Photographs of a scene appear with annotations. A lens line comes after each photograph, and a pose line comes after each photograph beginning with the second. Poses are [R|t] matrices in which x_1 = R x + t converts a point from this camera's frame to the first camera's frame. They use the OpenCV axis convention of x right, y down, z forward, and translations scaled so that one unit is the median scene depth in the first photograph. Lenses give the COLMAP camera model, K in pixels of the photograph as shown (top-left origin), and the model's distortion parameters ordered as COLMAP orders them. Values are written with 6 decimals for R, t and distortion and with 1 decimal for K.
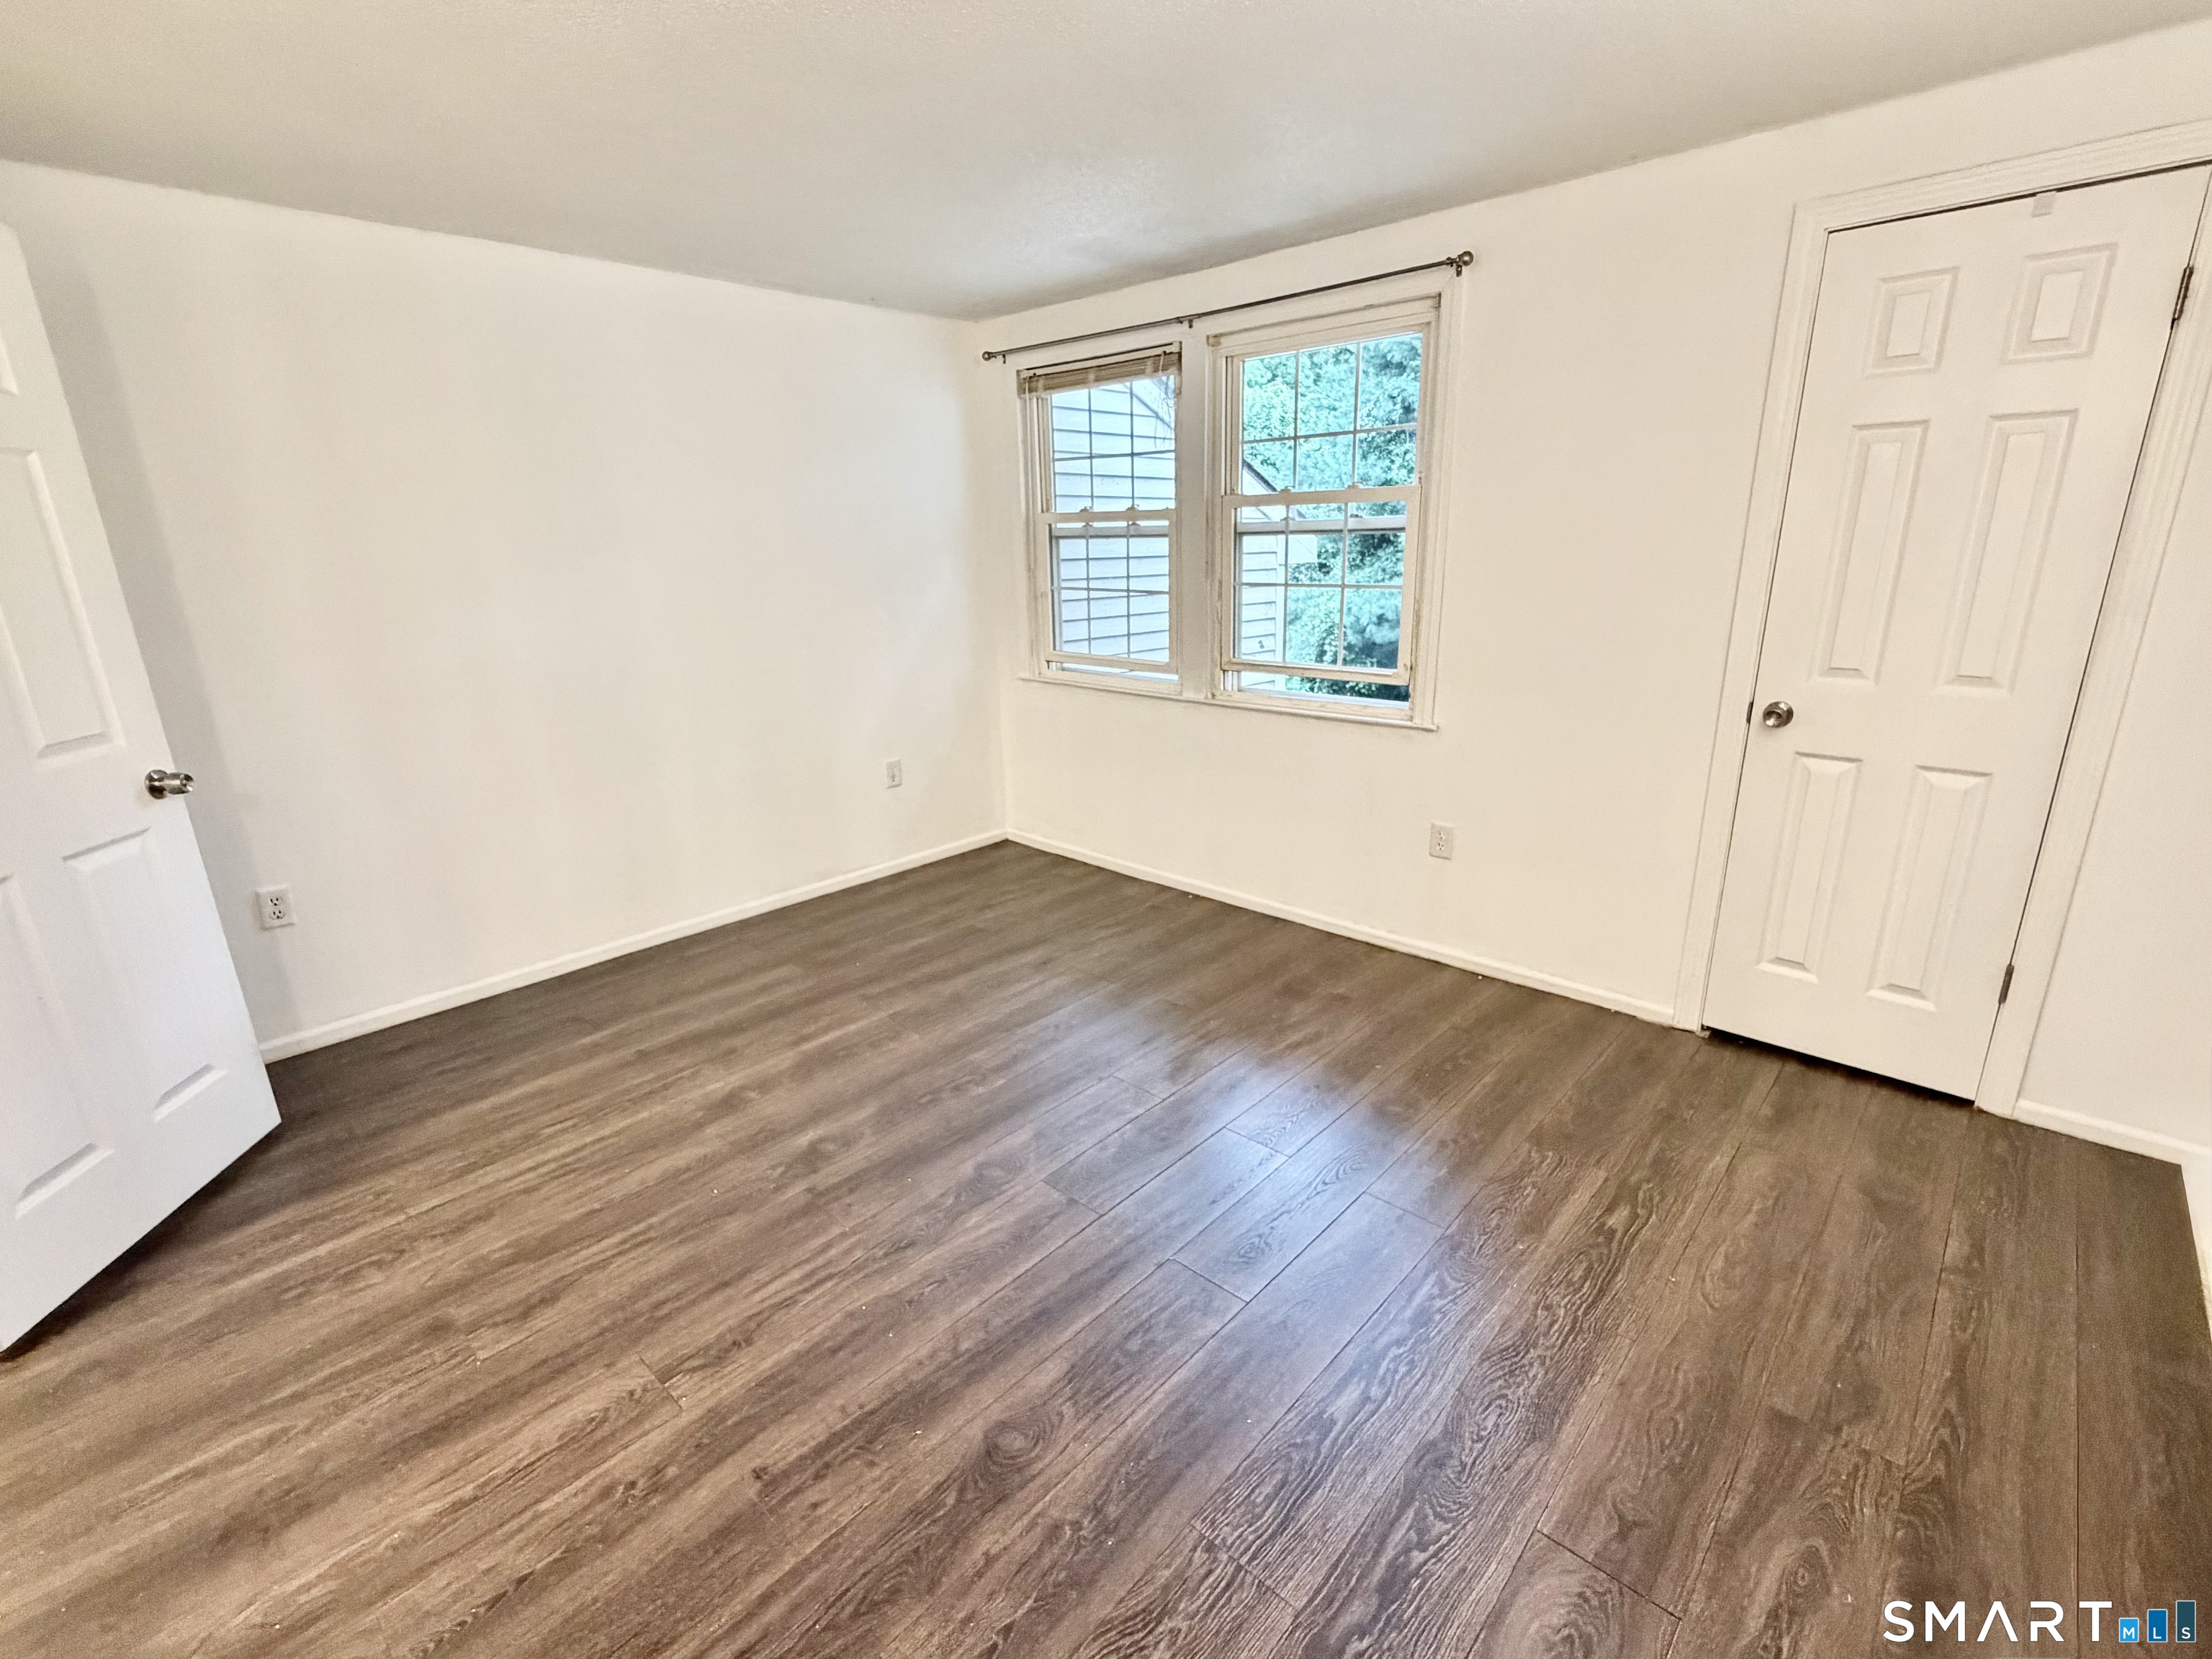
lens RADIAL K [[984.7, 0, 1105.3], [0, 984.7, 821.0], [0, 0, 1]] dist [-0.003697, -0.000837]
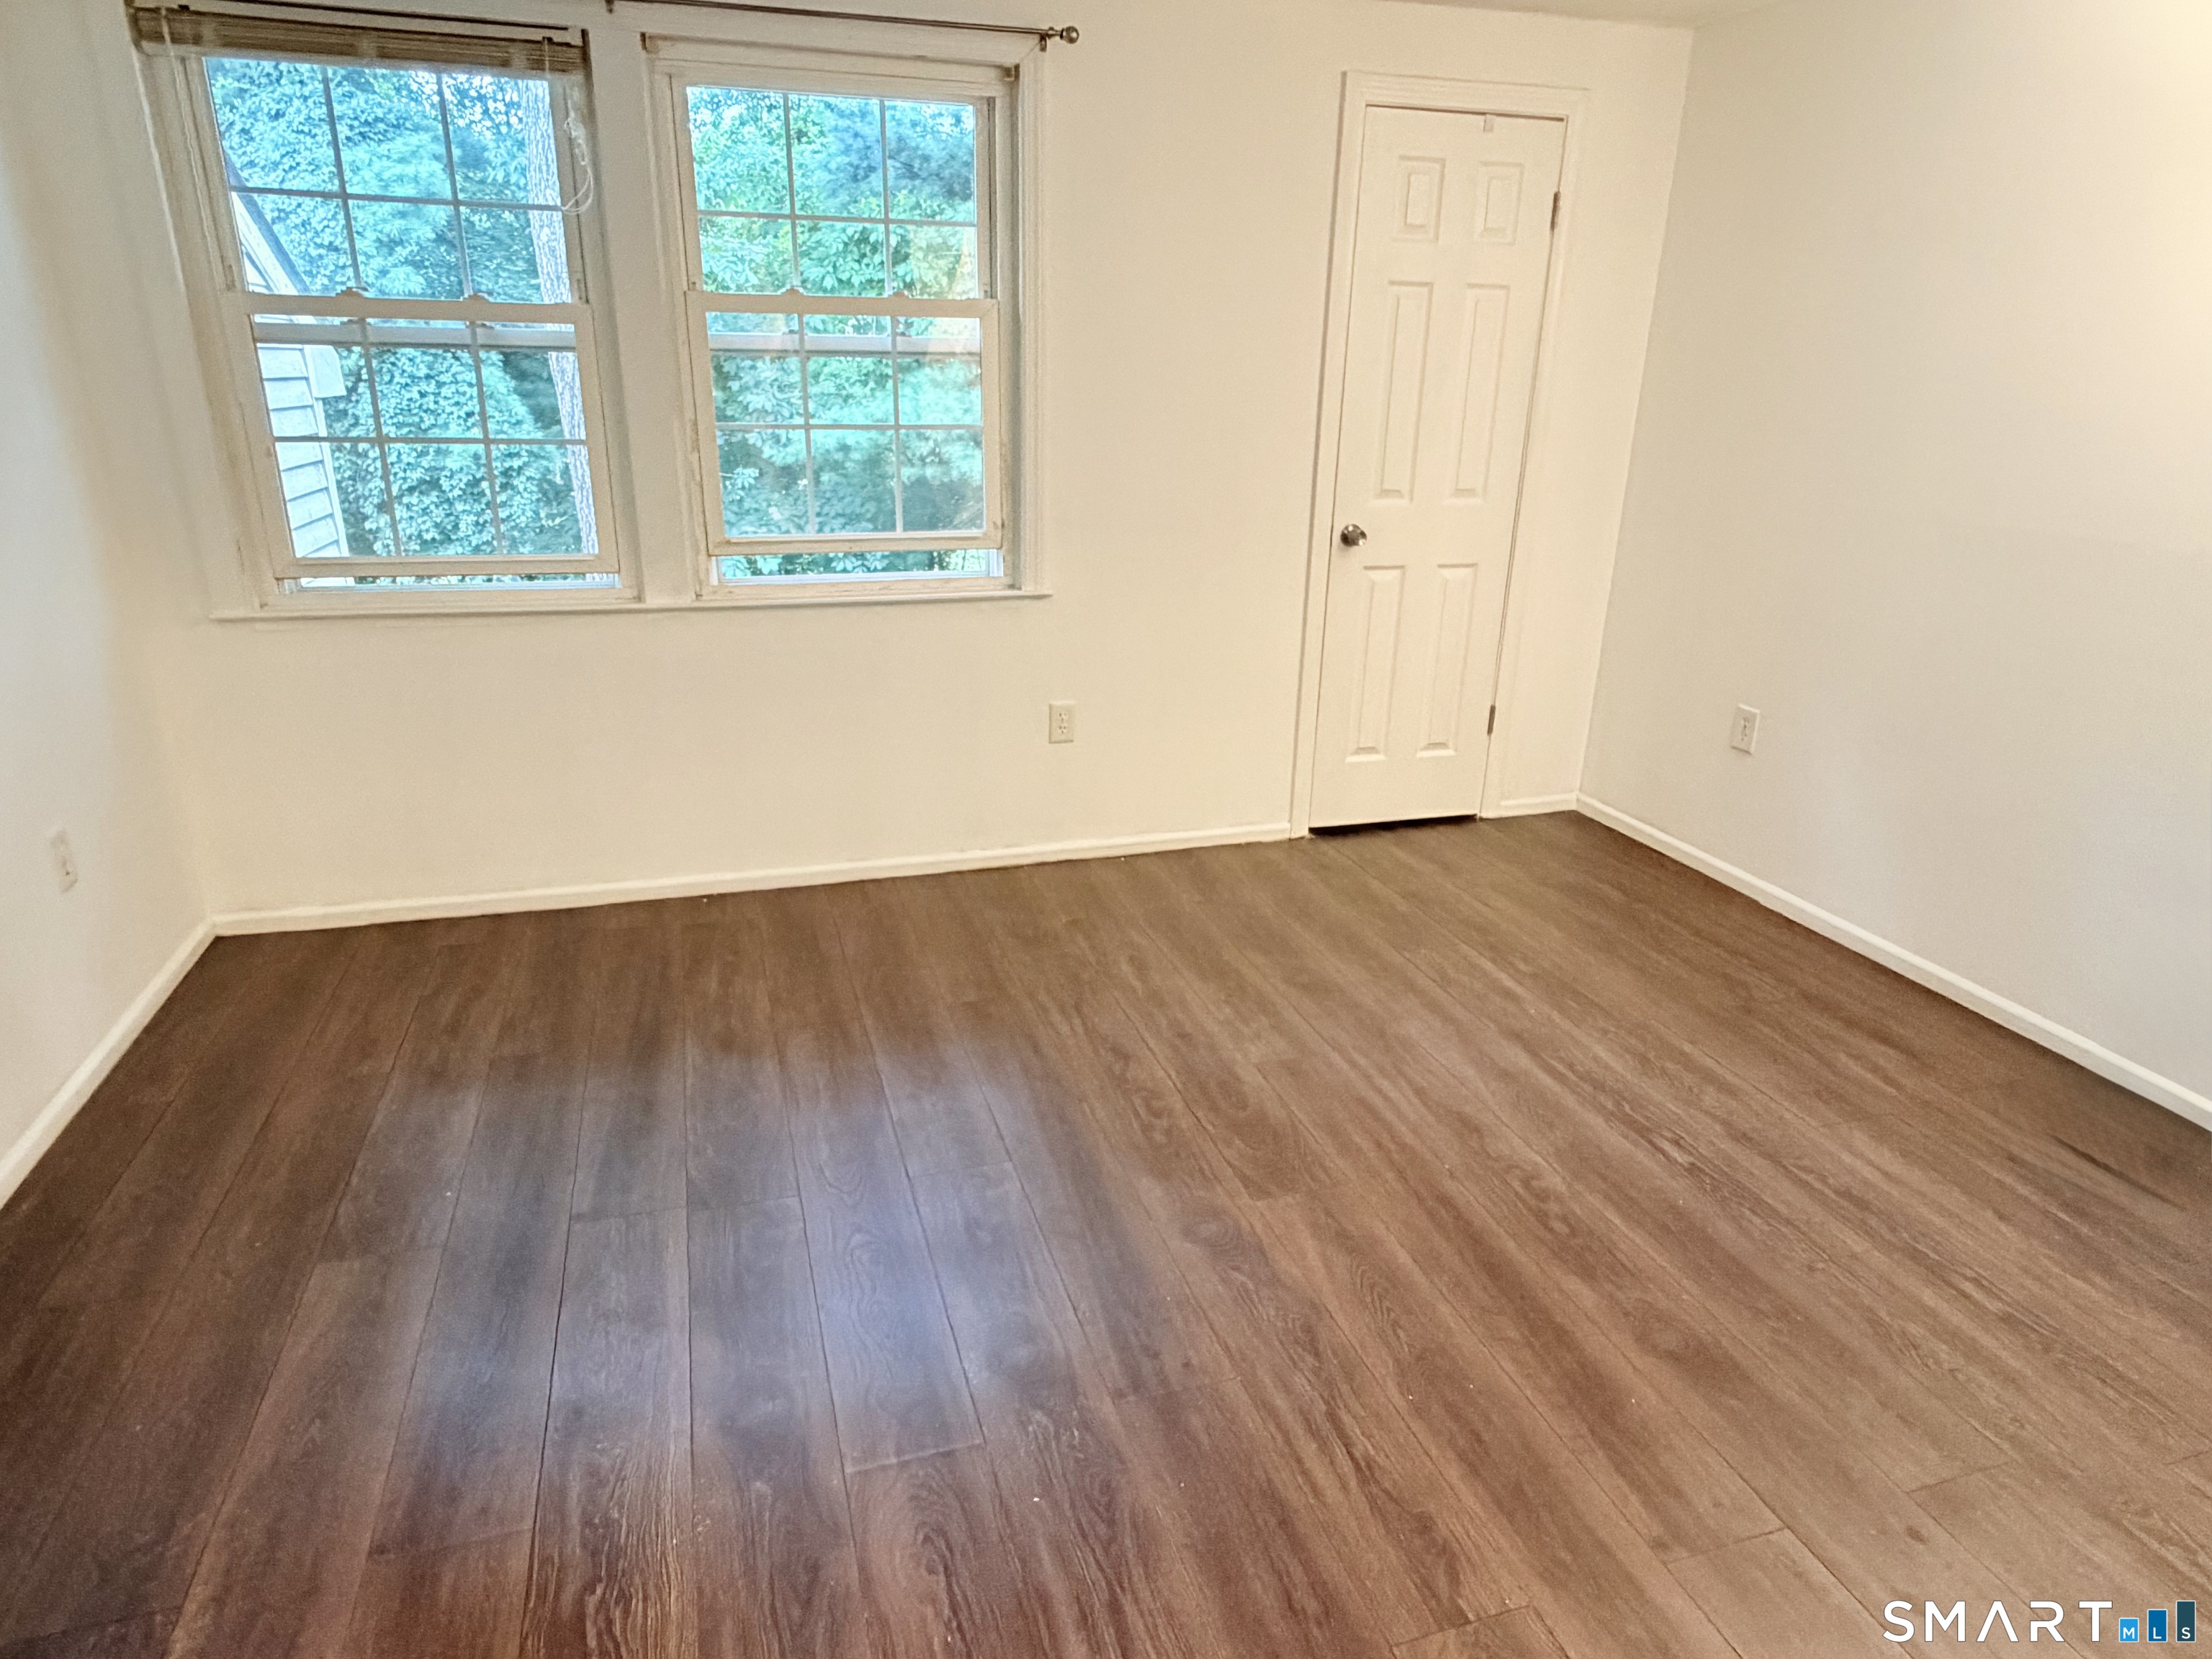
lens RADIAL K [[1298.8, 0, 1100.3], [0, 1298.8, 834.3], [0, 0, 1]] dist [-0.010210, 0.006719]
pose [[0.502208, -0.267041, 0.822482, -0.706151], [0.213583, 0.959961, 0.181264, -0.099226], [-0.837956, 0.084636, 0.539135, 0.415437]]
